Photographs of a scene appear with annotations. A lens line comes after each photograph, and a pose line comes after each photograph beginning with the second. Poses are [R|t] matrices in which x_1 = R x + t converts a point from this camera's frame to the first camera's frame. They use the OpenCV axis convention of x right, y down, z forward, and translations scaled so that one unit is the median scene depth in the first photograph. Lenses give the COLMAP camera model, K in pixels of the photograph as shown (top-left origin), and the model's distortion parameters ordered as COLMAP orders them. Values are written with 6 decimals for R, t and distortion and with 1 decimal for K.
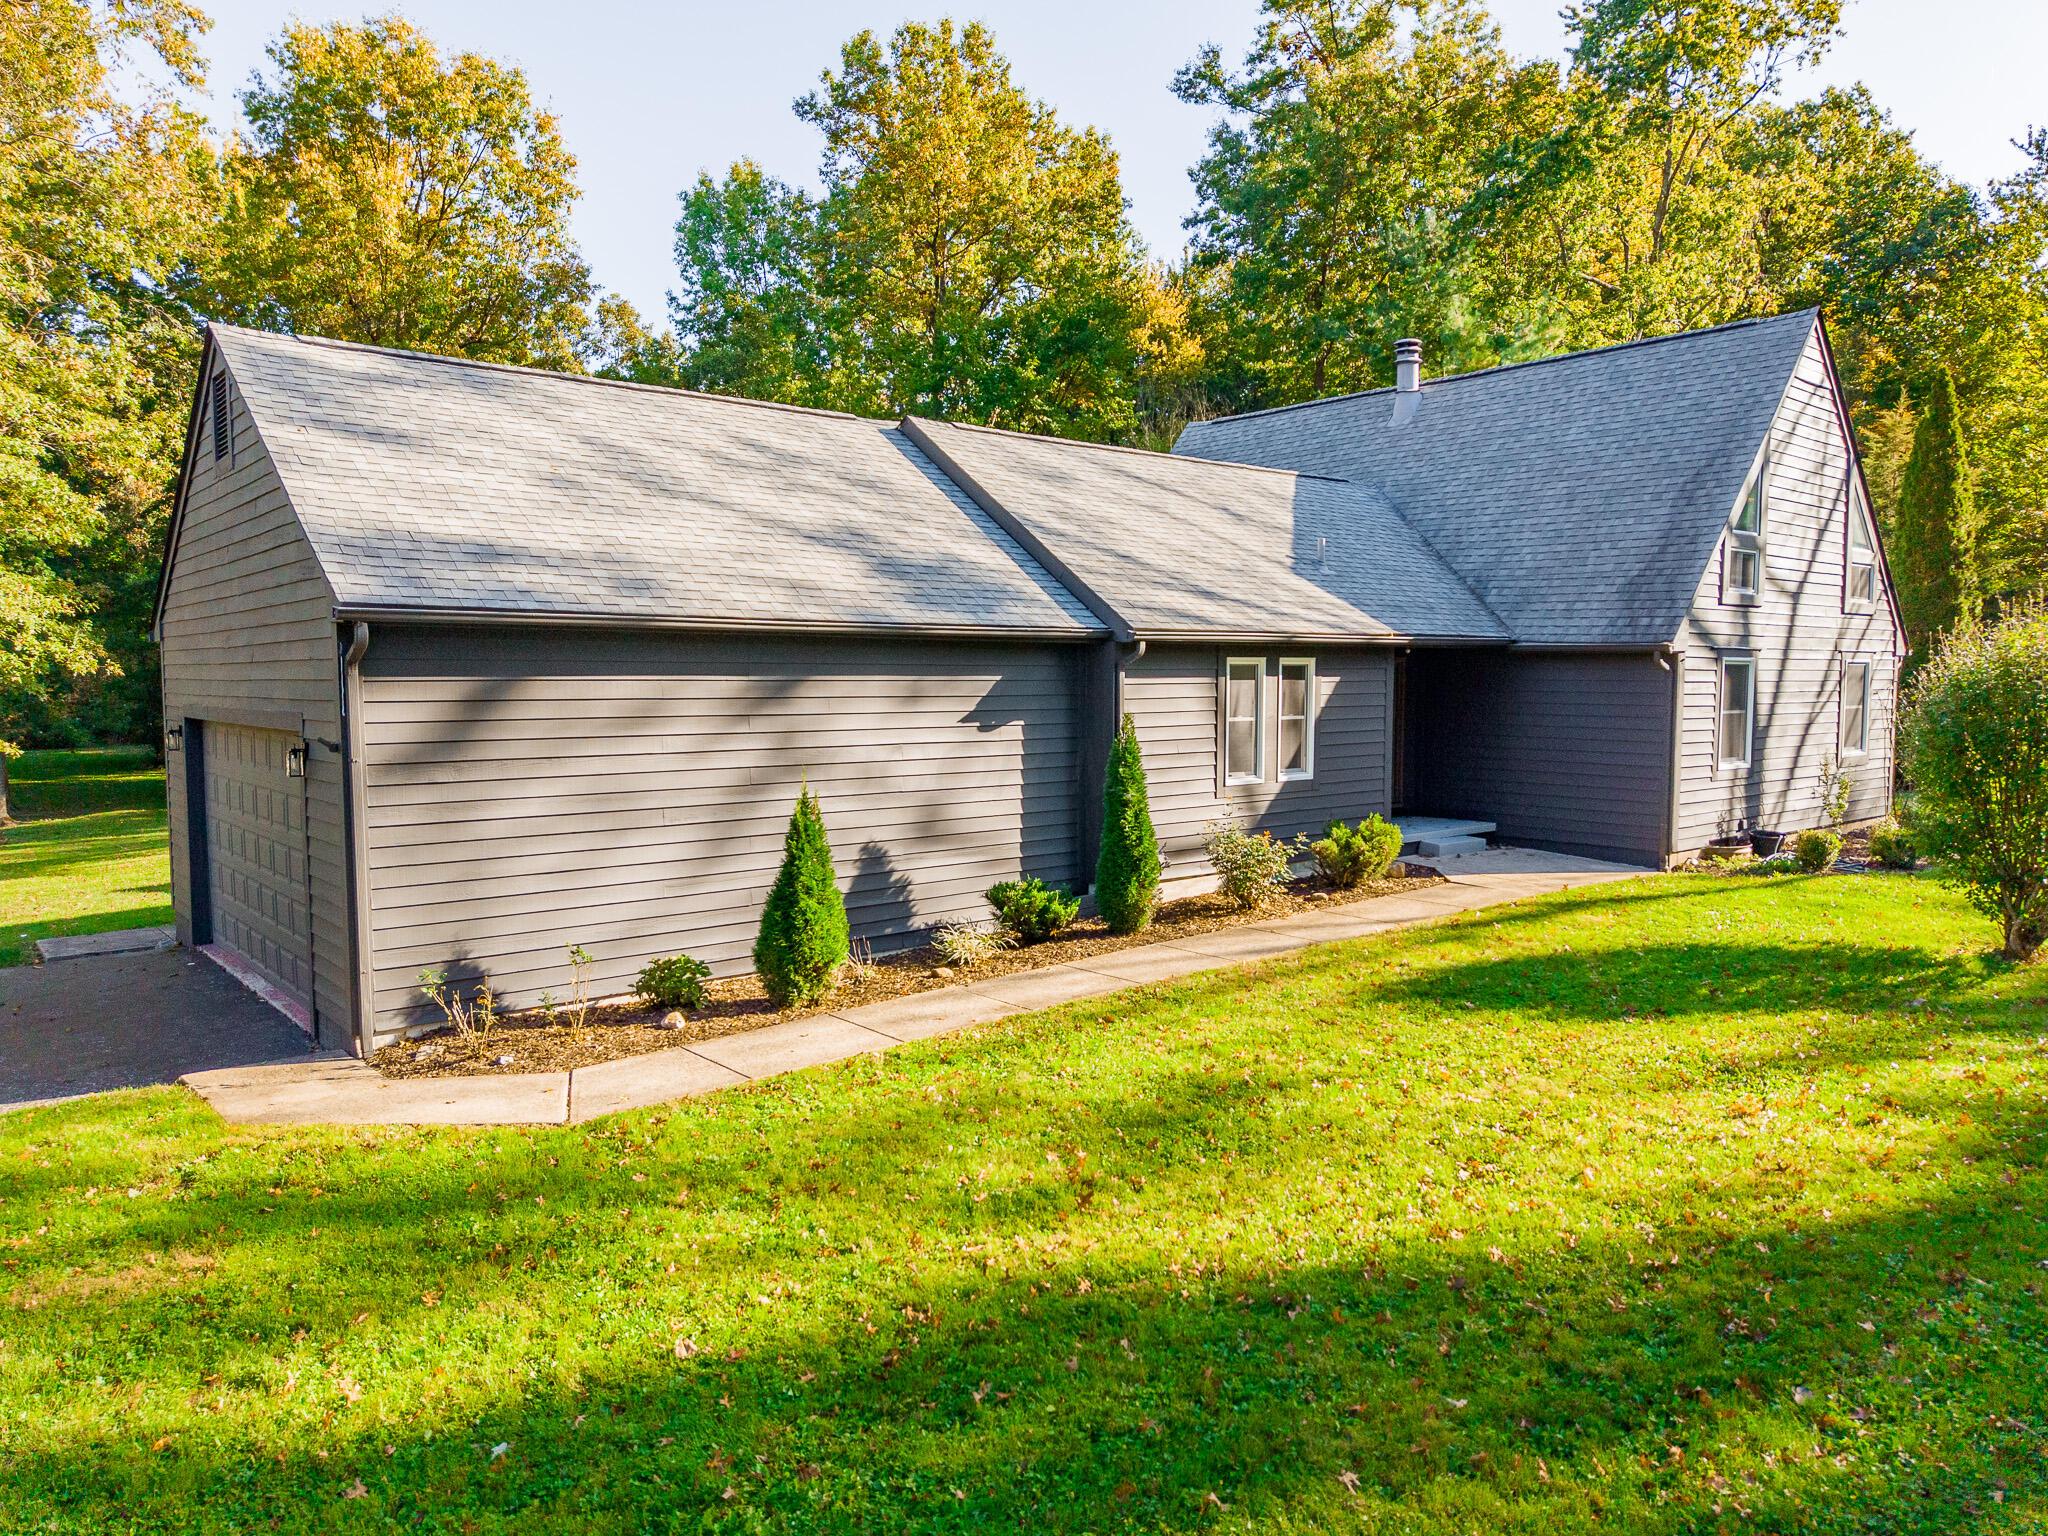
lens RADIAL K [[1378.3, 0, 1020.1], [0, 1378.3, 779.0], [0, 0, 1]] dist [0.024007, -0.024546]
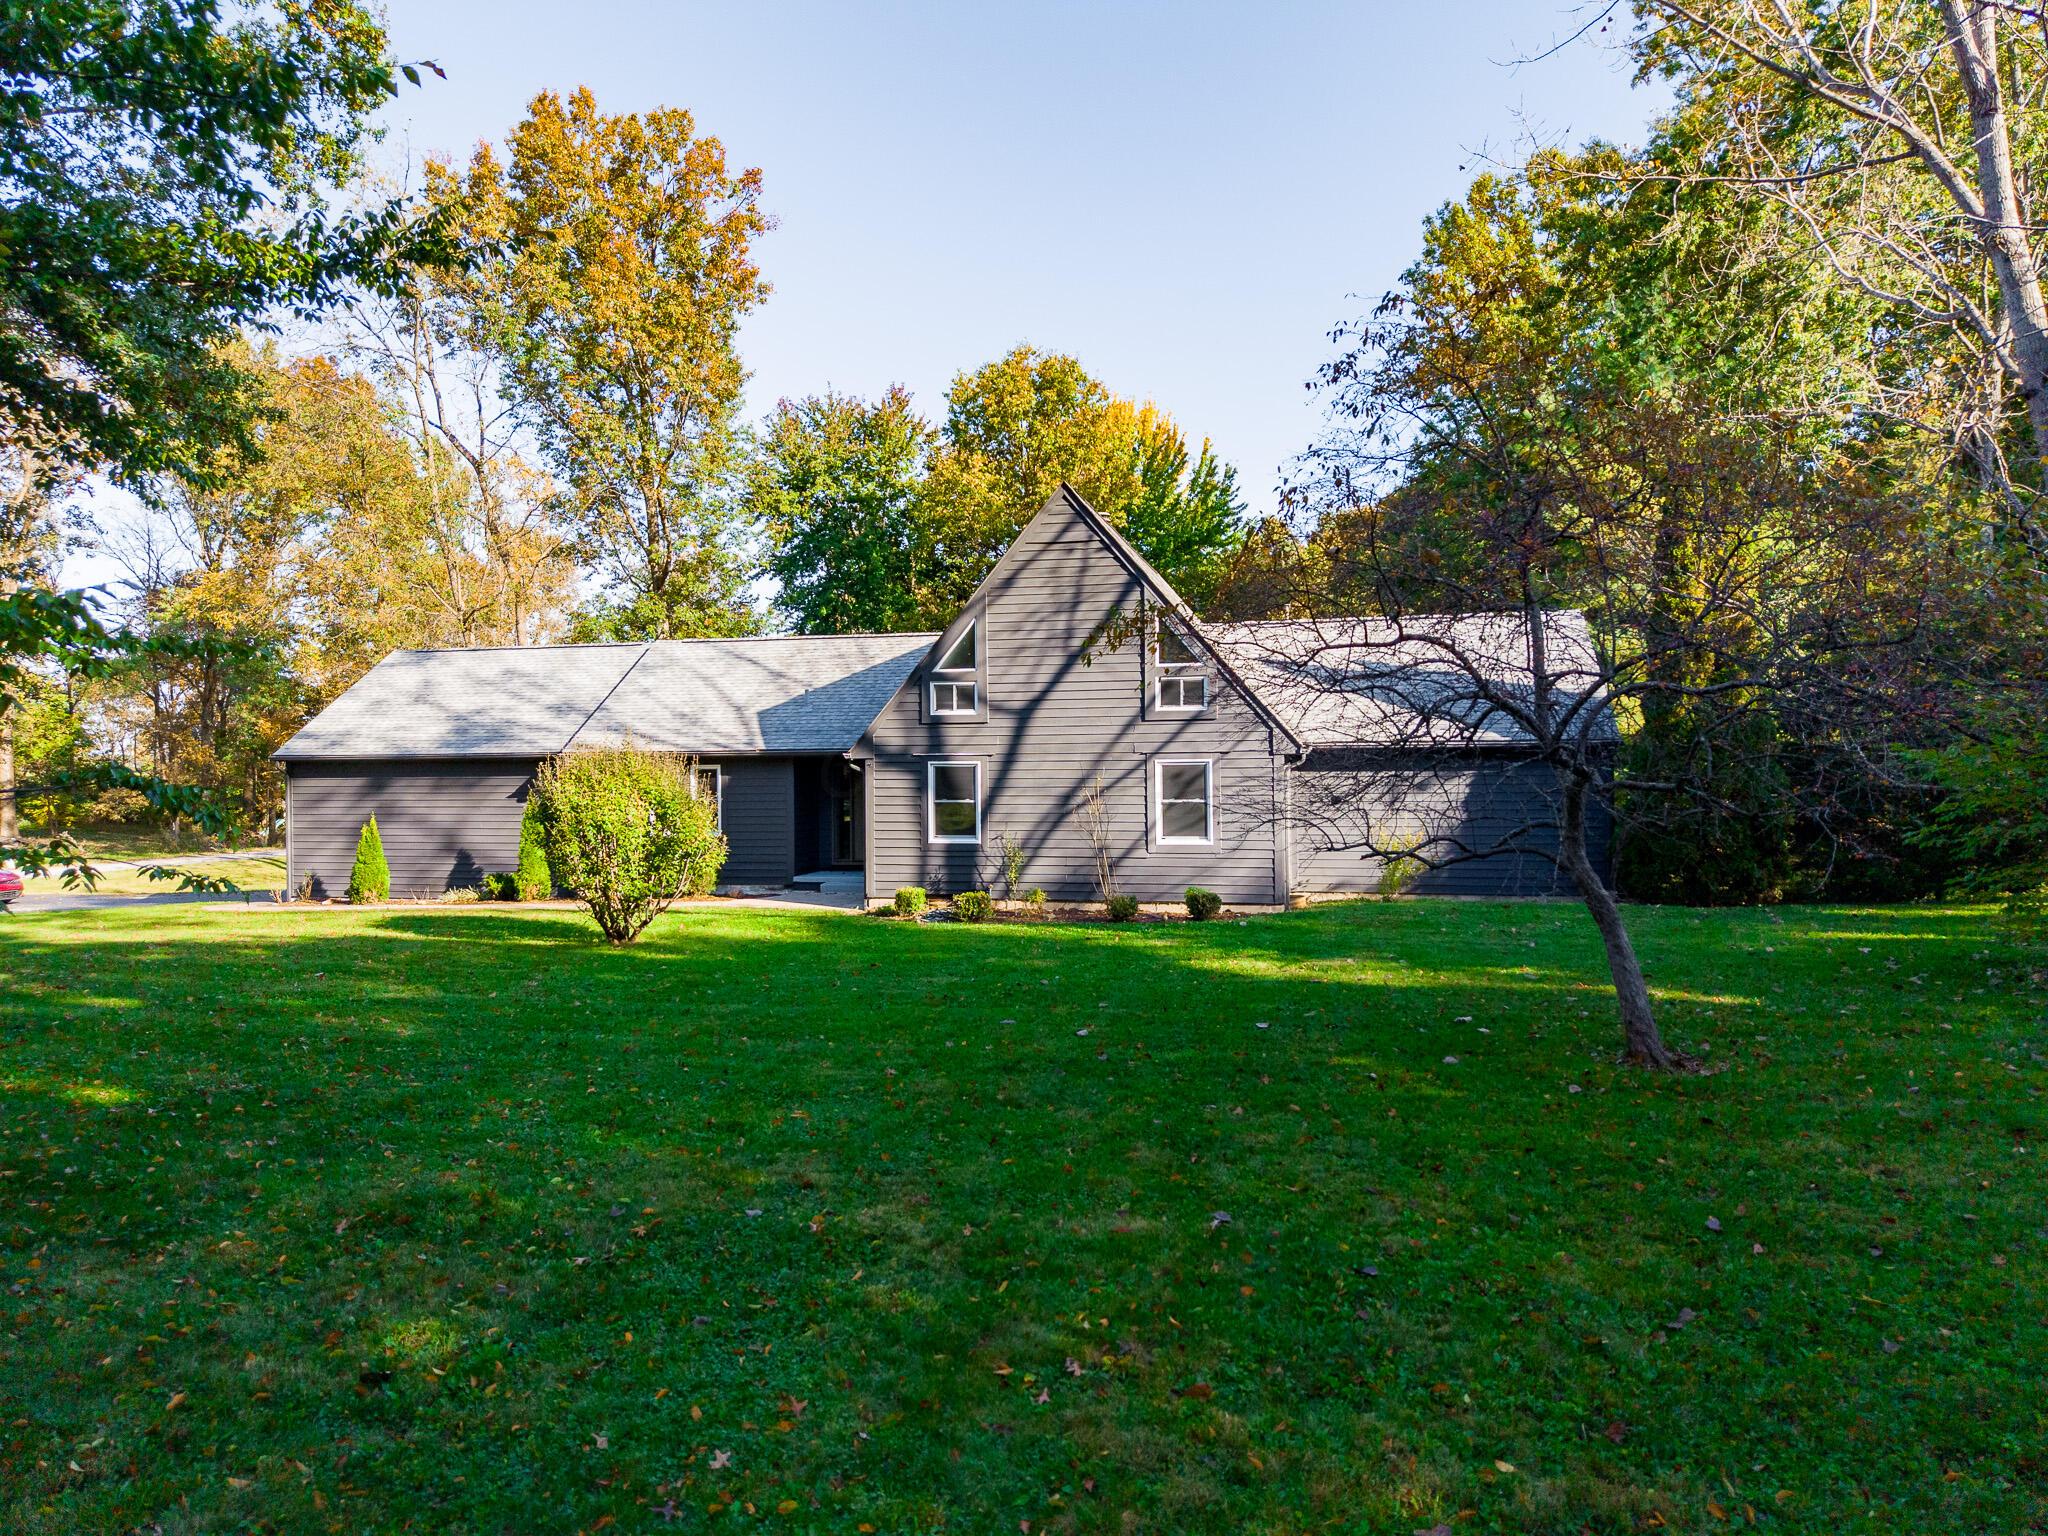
lens RADIAL K [[1378.3, 0, 1034.3], [0, 1378.3, 765.4], [0, 0, 1]] dist [0.024007, -0.024546]
pose [[0.606324, -0.007858, -0.795179, 1.590718], [-0.054912, 0.997151, -0.051724, -0.019351], [0.793319, 0.075027, 0.604165, 0.254710]]
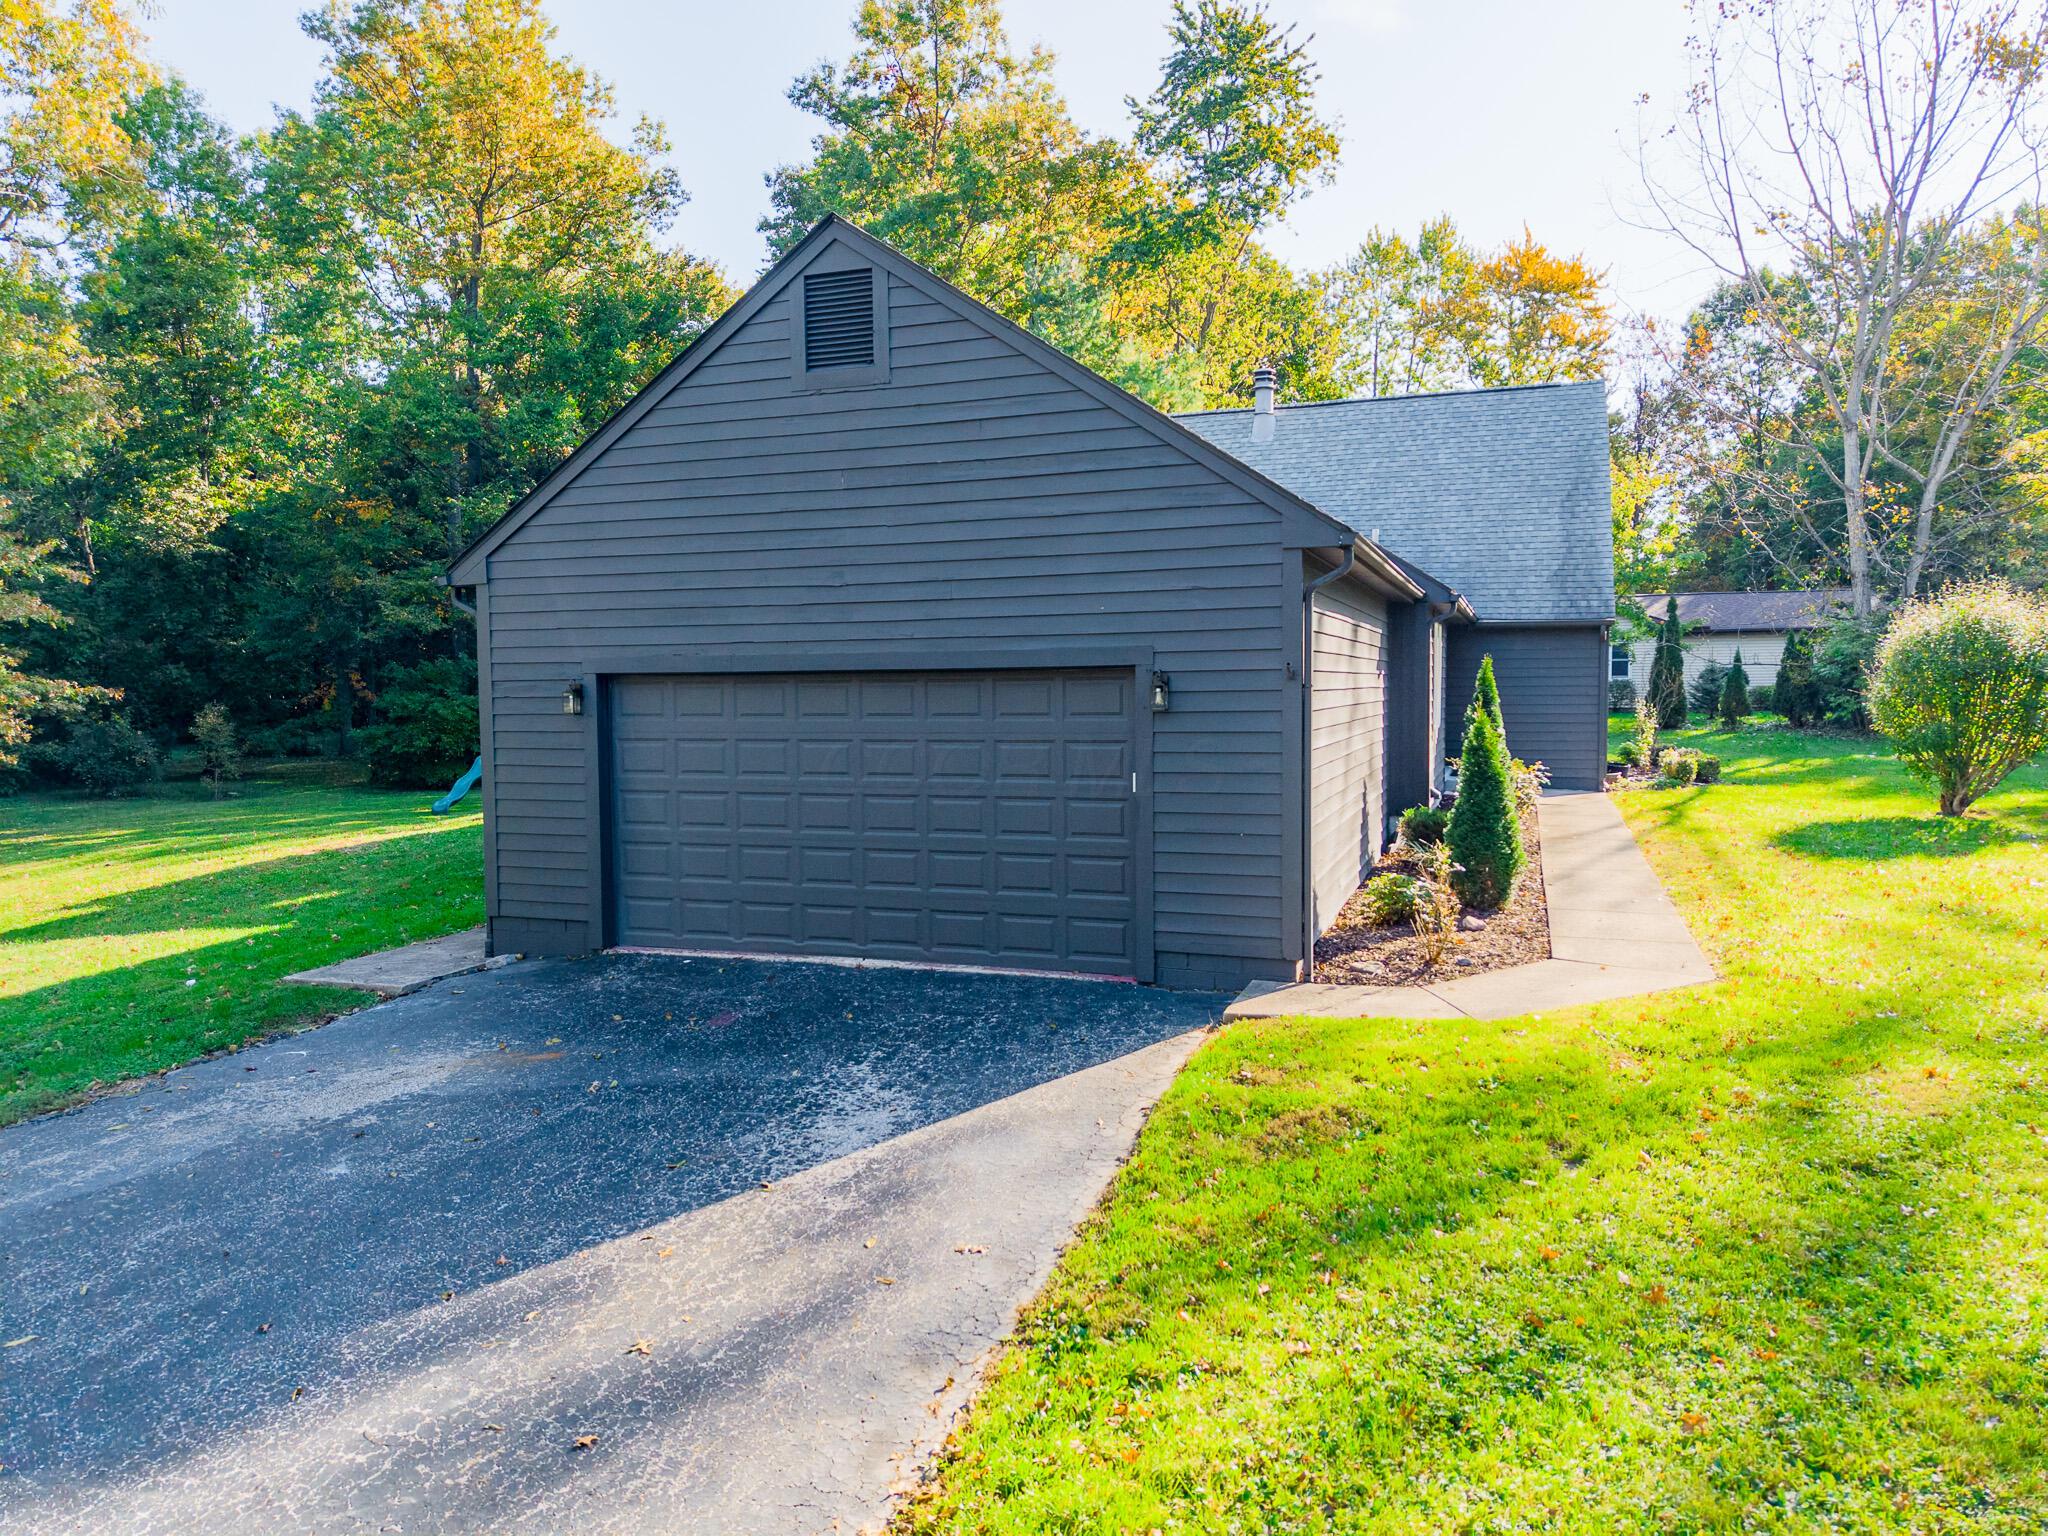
lens RADIAL K [[1378.3, 0, 1030.3], [0, 1378.3, 768.7], [0, 0, 1]] dist [0.024007, -0.024546]
pose [[0.886467, -0.019009, 0.462401, -0.470604], [0.028270, 0.999514, -0.013107, 0.034218], [-0.461928, 0.024691, 0.886574, 0.060843]]
